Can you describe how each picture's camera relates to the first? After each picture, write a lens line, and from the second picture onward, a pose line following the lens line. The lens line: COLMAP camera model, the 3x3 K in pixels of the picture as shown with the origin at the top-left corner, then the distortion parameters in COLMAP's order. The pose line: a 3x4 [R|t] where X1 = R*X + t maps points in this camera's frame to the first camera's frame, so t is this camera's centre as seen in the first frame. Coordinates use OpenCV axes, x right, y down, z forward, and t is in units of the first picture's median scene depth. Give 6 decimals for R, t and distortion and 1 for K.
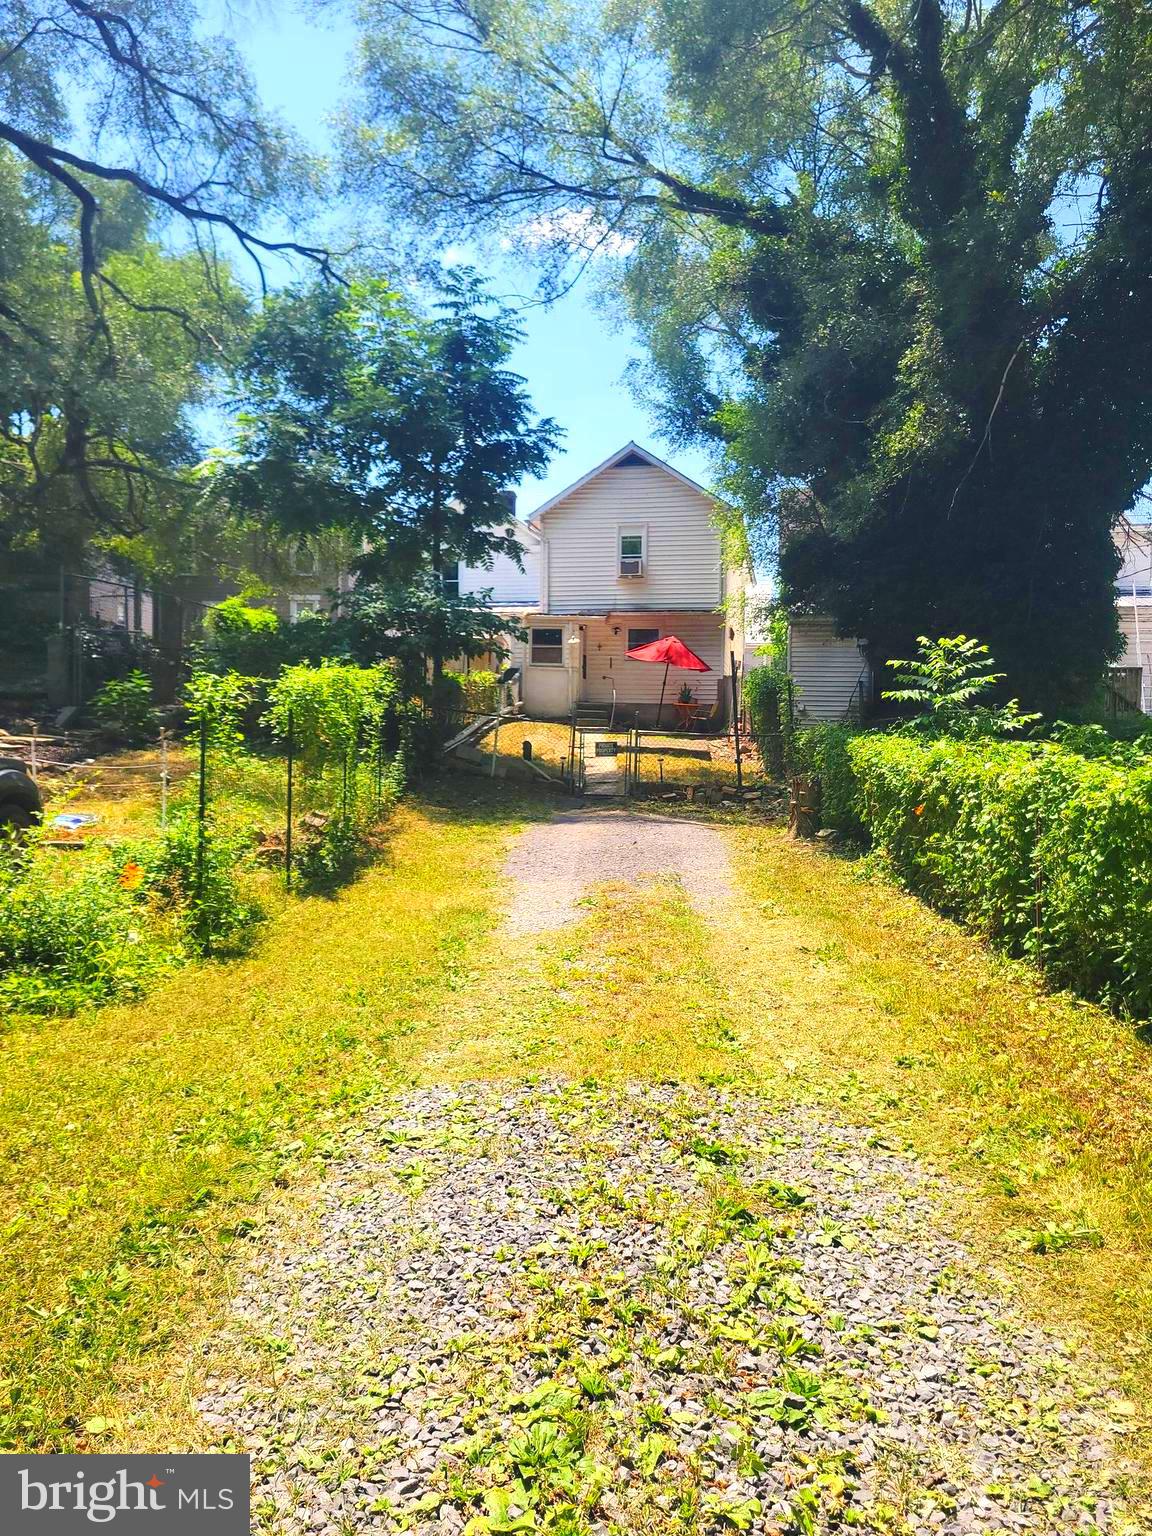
lens RADIAL K [[1150.0, 0, 565.5], [0, 1150.0, 749.7], [0, 0, 1]] dist [0.054363, -0.035715]
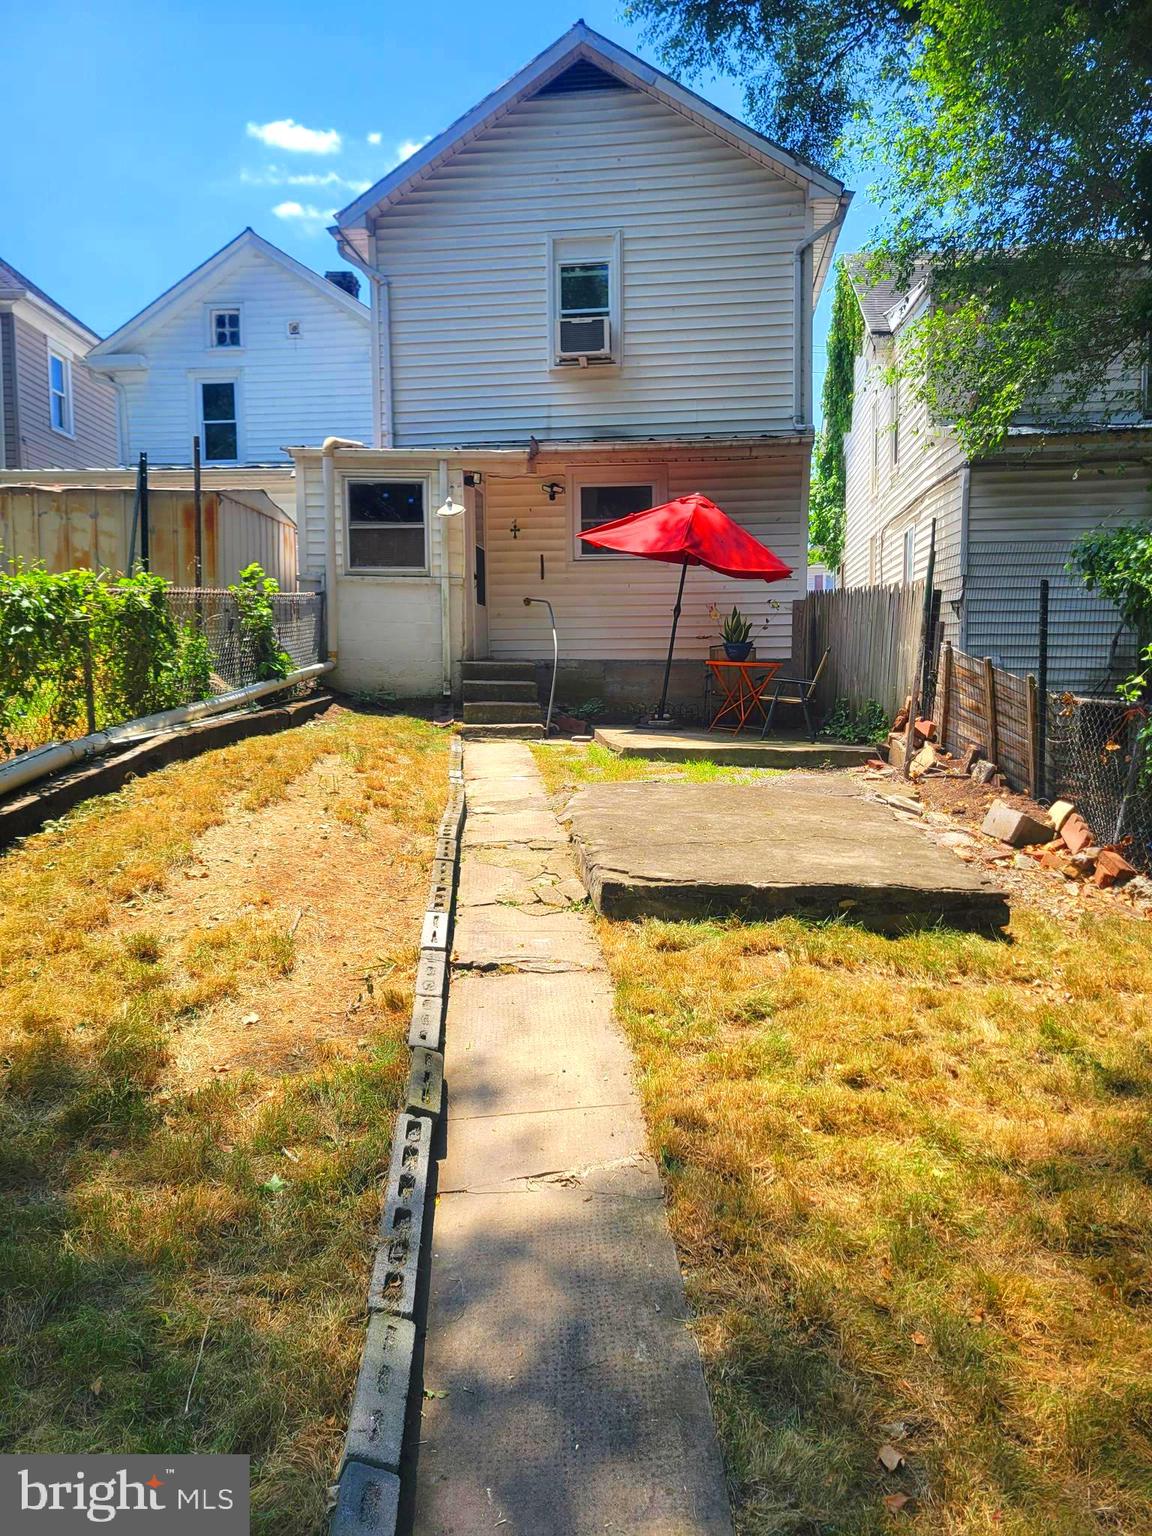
lens RADIAL K [[1150.0, 0, 565.5], [0, 1150.0, 749.7], [0, 0, 1]] dist [0.054363, -0.035715]
pose [[0.997310, -0.024032, 0.069248, 0.017705], [0.020629, 0.998564, 0.049447, -0.030216], [-0.070337, -0.047886, 0.996373, 0.602844]]
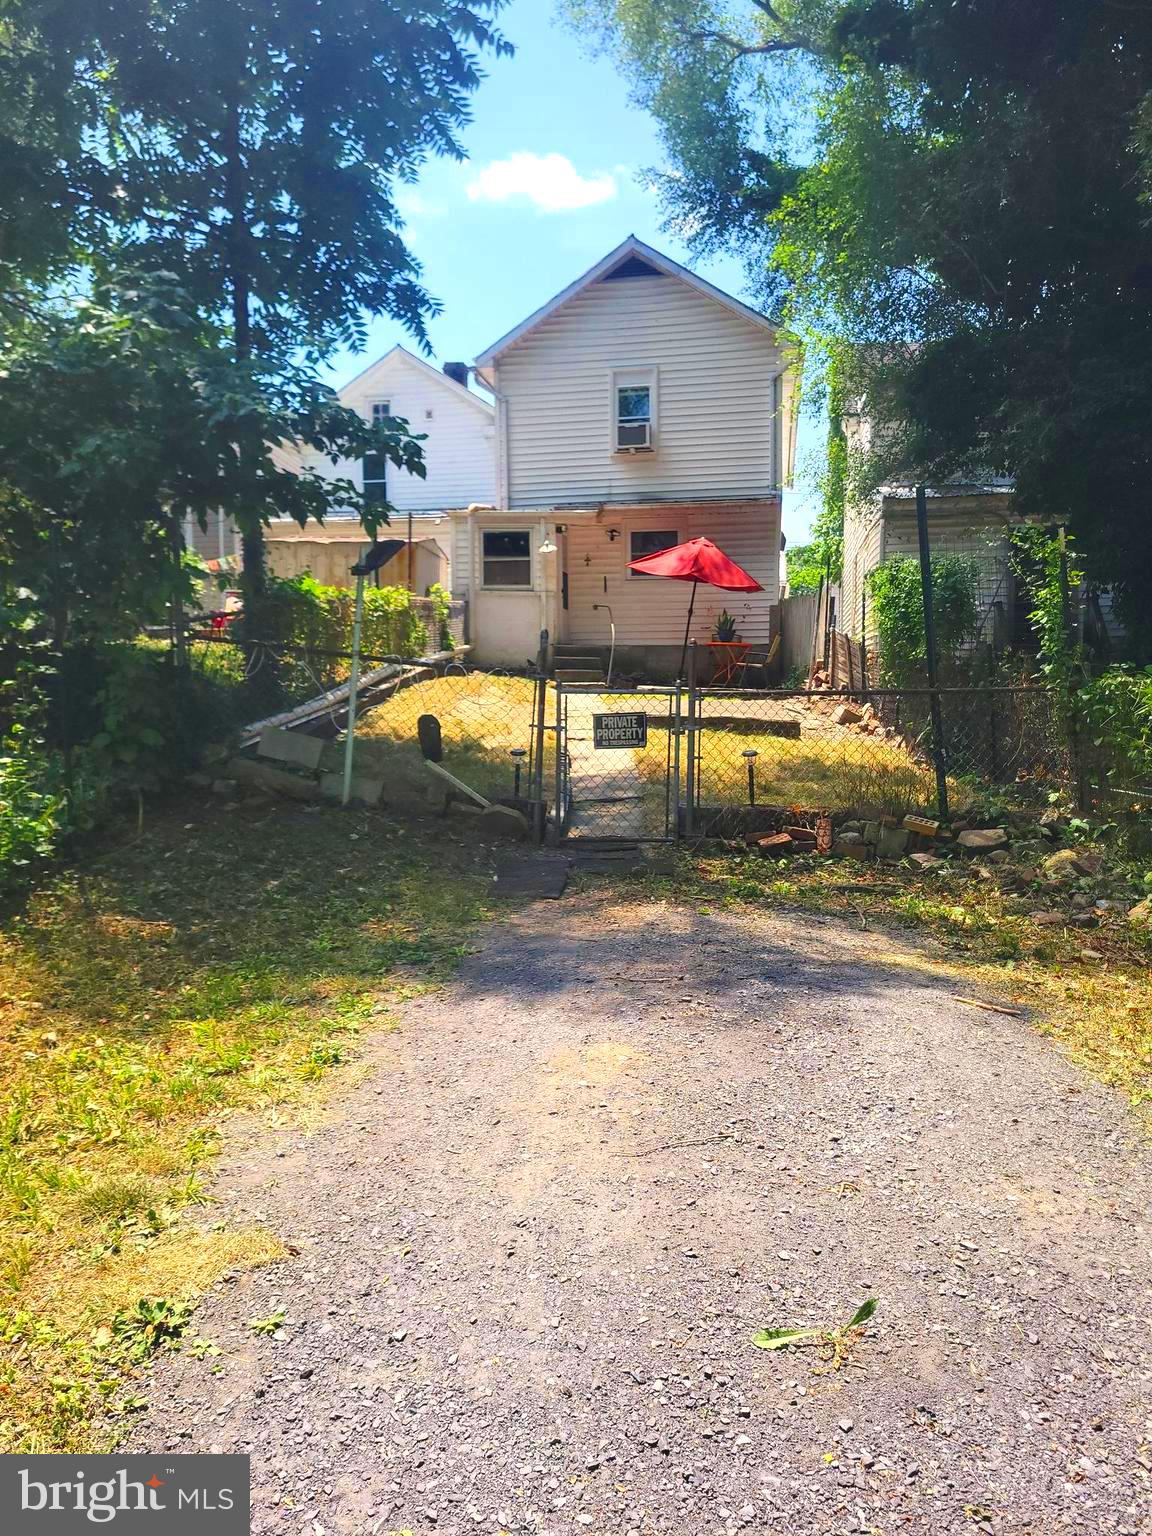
lens RADIAL K [[1150.0, 0, 565.5], [0, 1150.0, 749.7], [0, 0, 1]] dist [0.054363, -0.035715]
pose [[0.999727, -0.019072, 0.013506, 0.006407], [0.018588, 0.999210, 0.035125, -0.005049], [-0.014165, -0.034864, 0.999292, 0.362233]]
